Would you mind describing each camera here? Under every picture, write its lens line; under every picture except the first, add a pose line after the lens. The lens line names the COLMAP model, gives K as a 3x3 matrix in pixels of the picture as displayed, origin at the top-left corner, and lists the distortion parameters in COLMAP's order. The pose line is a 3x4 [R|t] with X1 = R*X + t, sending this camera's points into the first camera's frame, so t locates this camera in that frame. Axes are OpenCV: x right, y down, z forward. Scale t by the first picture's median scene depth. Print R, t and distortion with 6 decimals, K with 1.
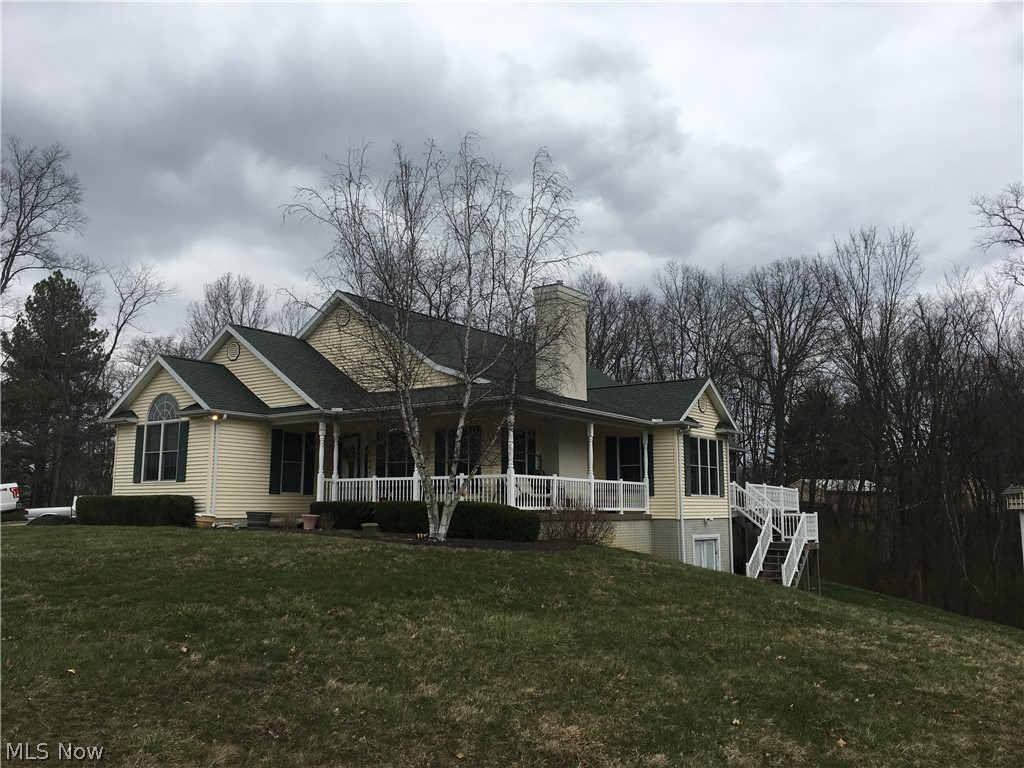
lens RADIAL K [[879.6, 0, 513.2], [0, 879.6, 384.6], [0, 0, 1]] dist [0.020467, -0.019608]
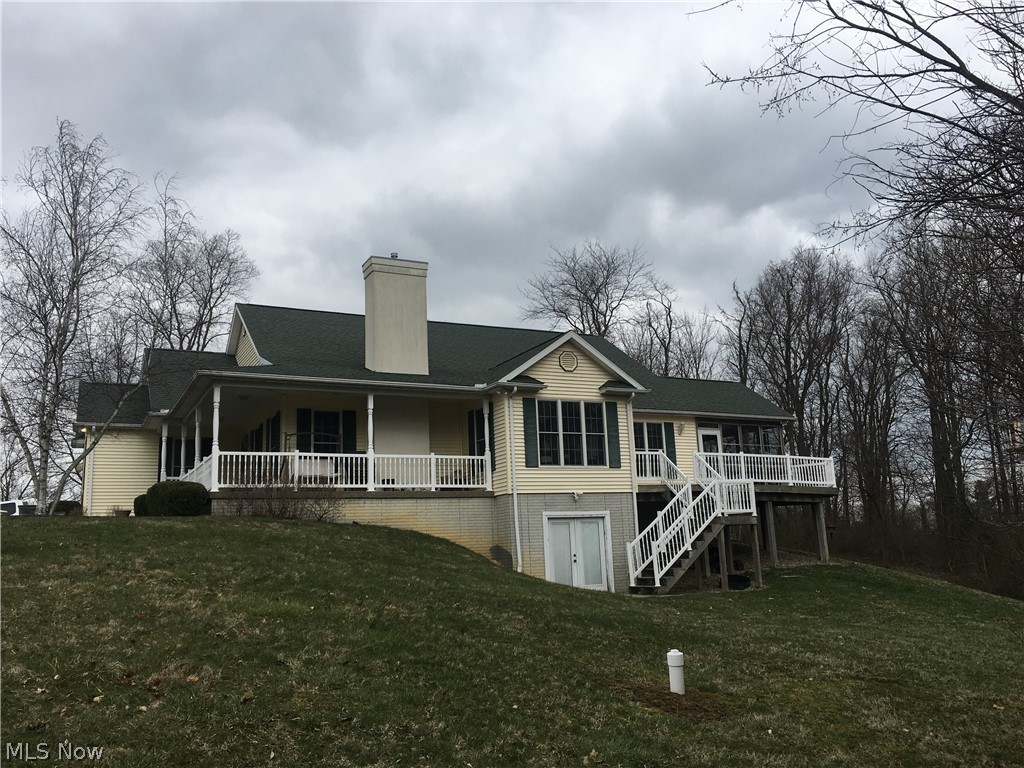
lens RADIAL K [[879.6, 0, 512.5], [0, 879.6, 382.3], [0, 0, 1]] dist [0.020467, -0.019608]
pose [[0.879723, -0.128046, -0.457920, 0.593330], [0.109200, 0.991724, -0.067524, 0.099868], [0.462777, 0.009398, 0.886425, 0.216875]]
